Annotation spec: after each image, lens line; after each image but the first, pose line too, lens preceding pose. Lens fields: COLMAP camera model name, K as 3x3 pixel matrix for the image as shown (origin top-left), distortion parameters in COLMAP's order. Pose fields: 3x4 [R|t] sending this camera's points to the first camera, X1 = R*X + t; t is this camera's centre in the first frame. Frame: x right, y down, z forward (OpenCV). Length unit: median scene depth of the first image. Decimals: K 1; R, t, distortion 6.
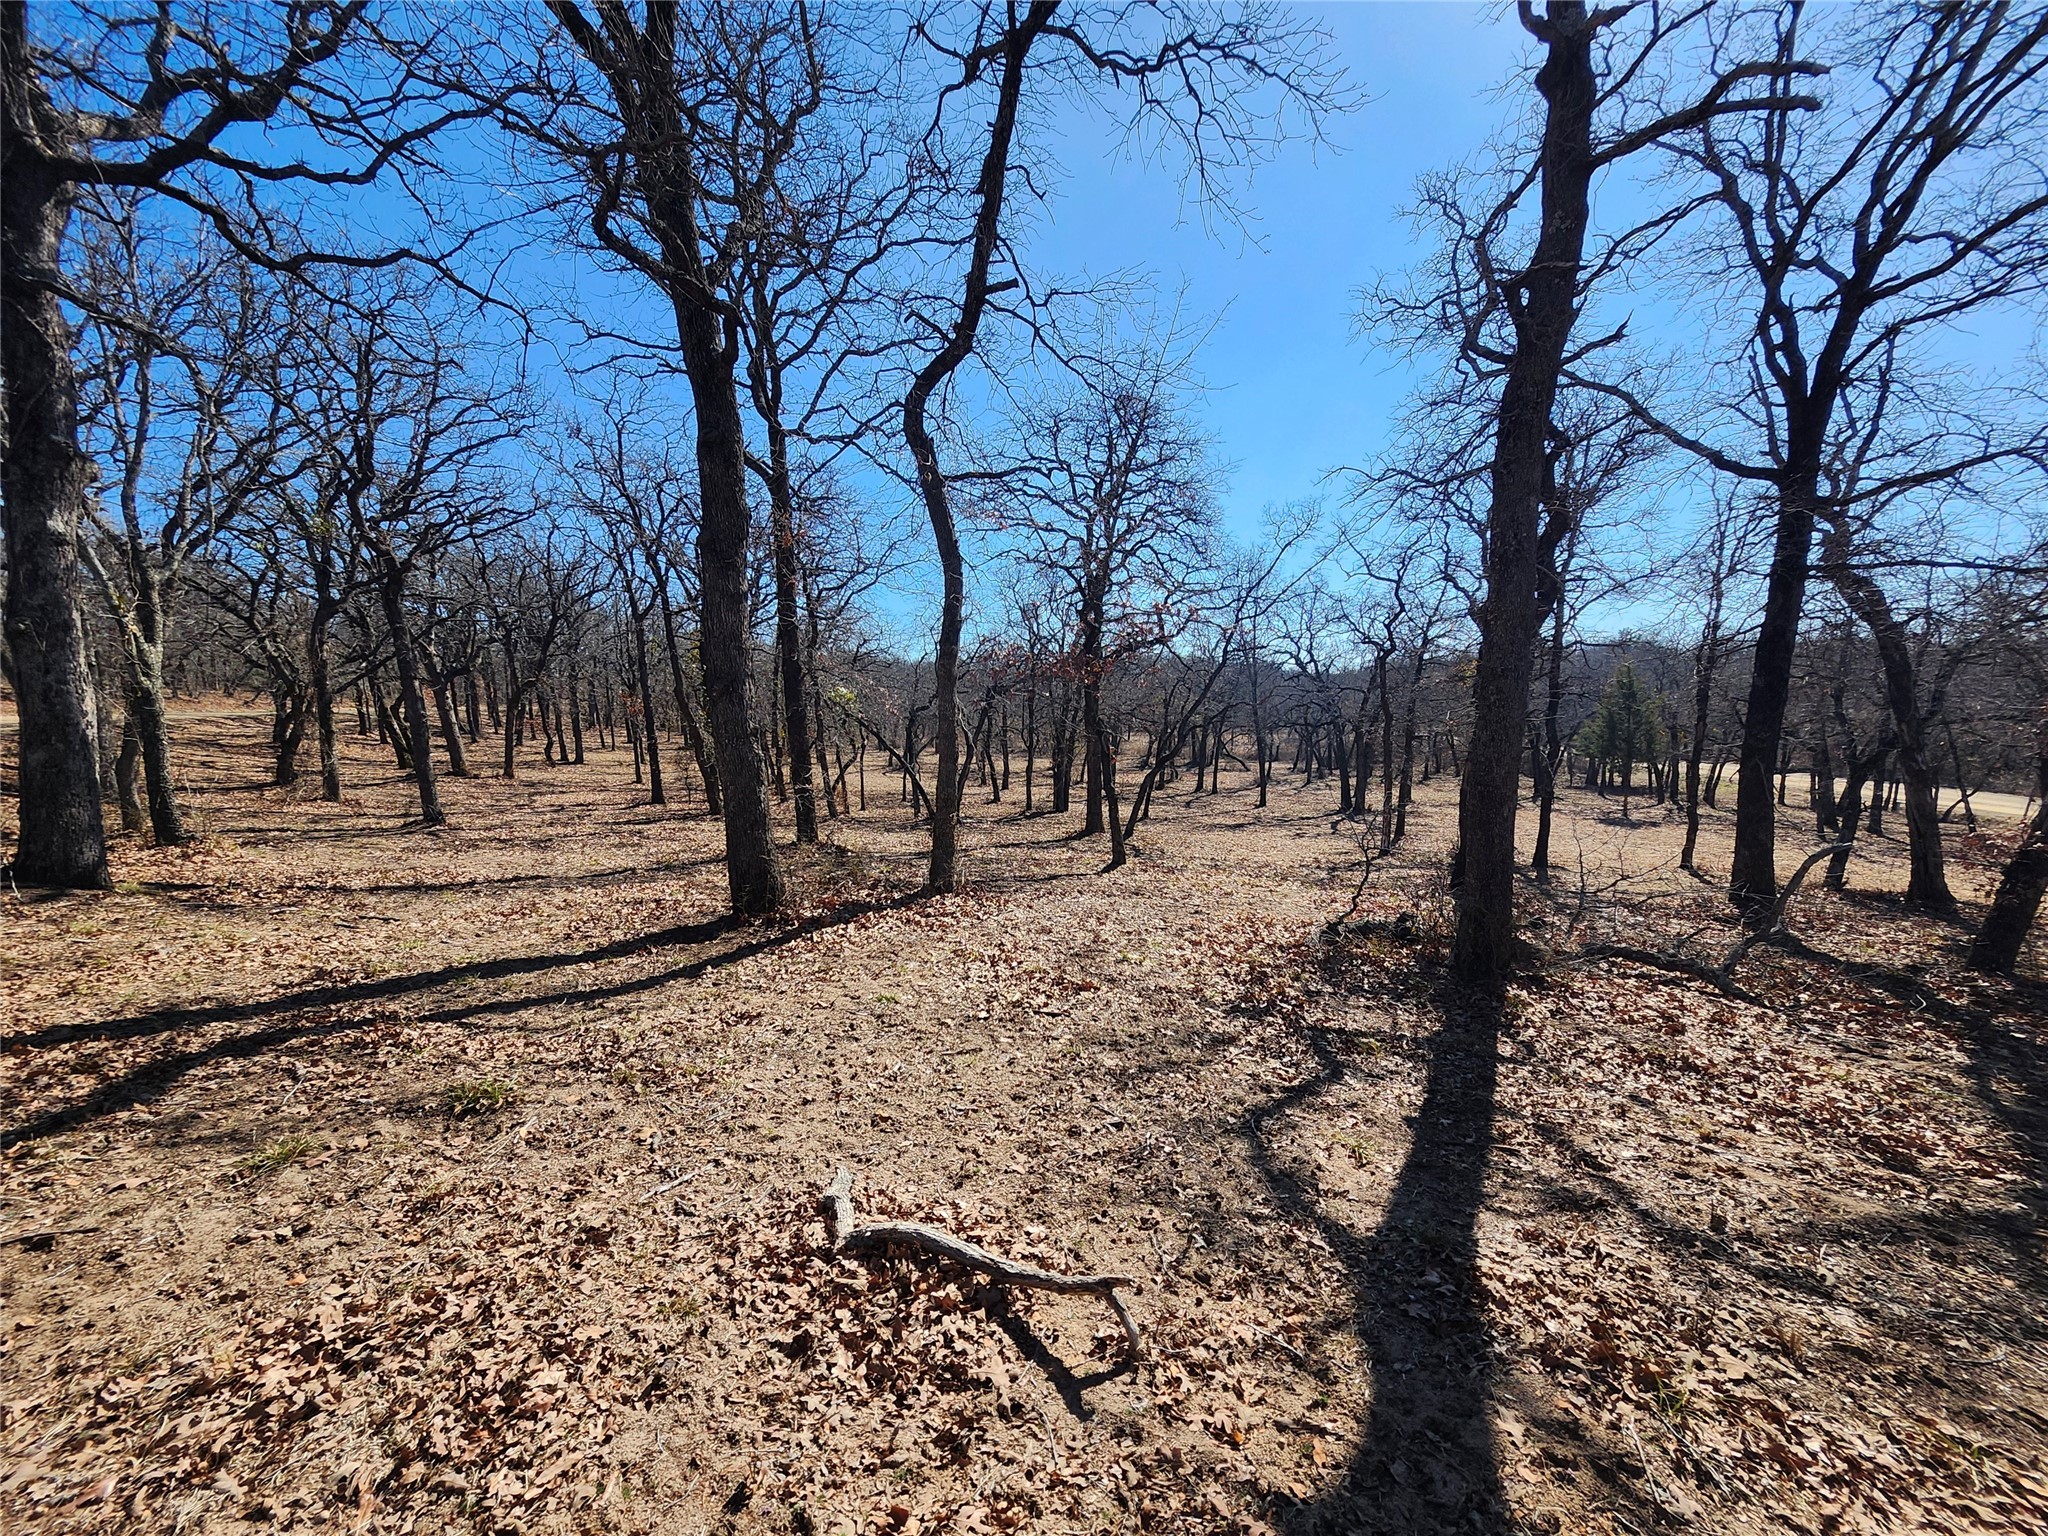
lens RADIAL K [[817.8, 0, 1021.0], [0, 817.8, 759.8], [0, 0, 1]] dist [-0.000710, -0.000175]
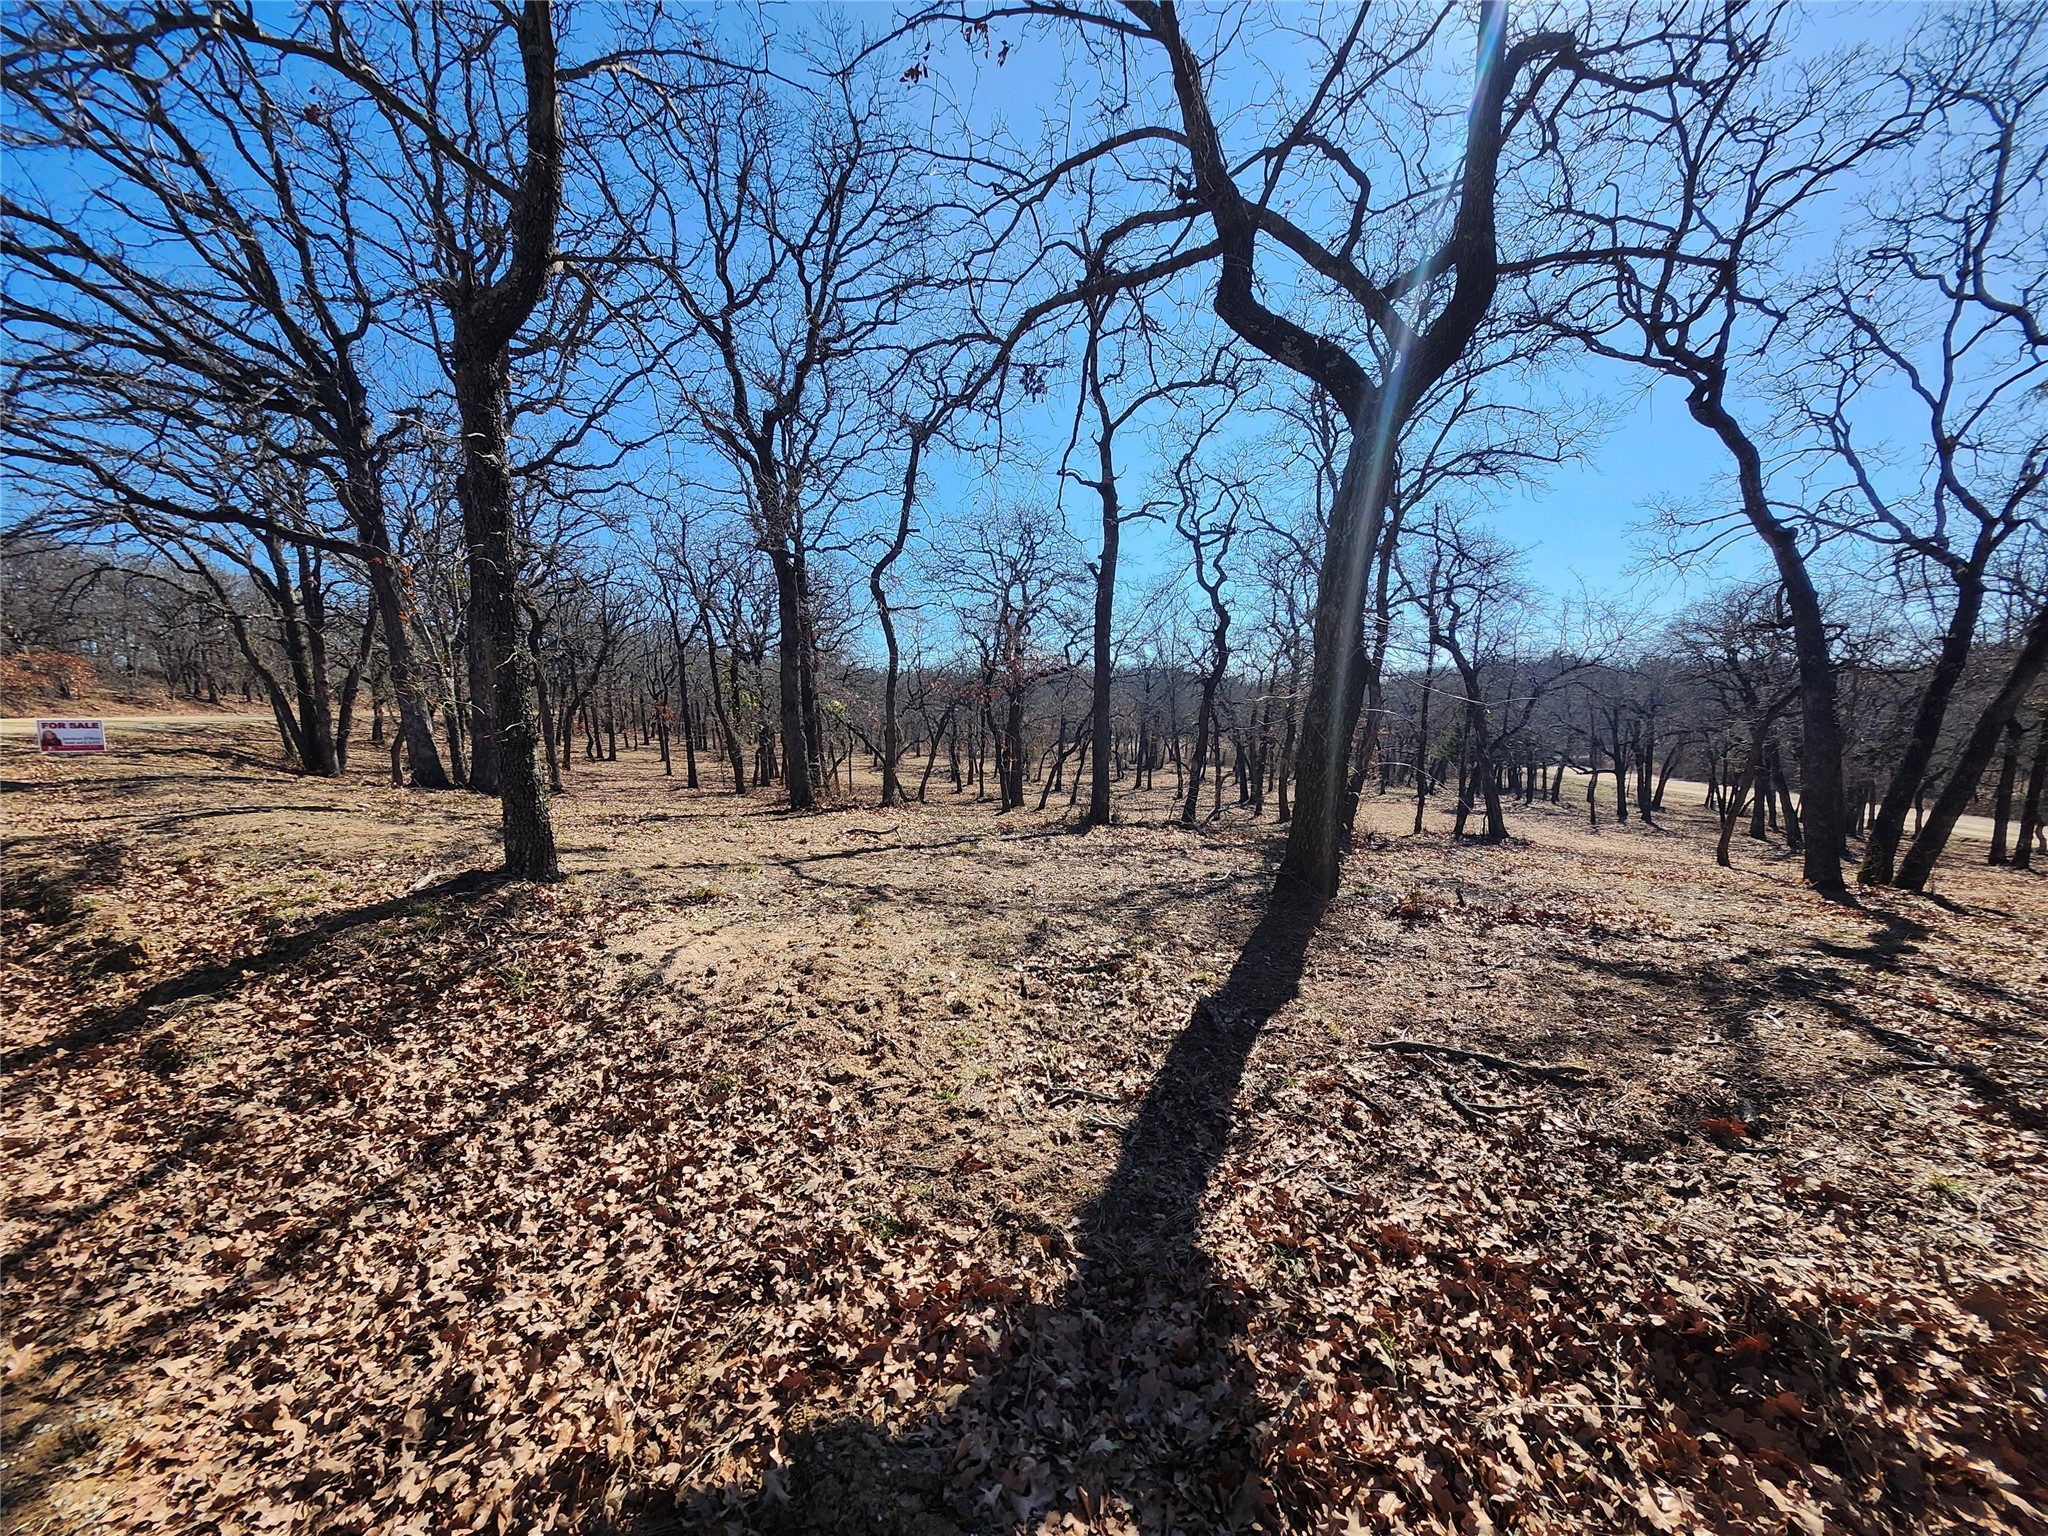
lens RADIAL K [[820.0, 0, 1024.0], [0, 820.0, 768.0], [0, 0, 1]] dist [-0.000137, -0.000015]
pose [[0.999837, 0.009330, 0.015482, 0.078287], [-0.009278, 0.999951, -0.003443, 0.025357], [-0.015513, 0.003299, 0.999874, -0.393072]]
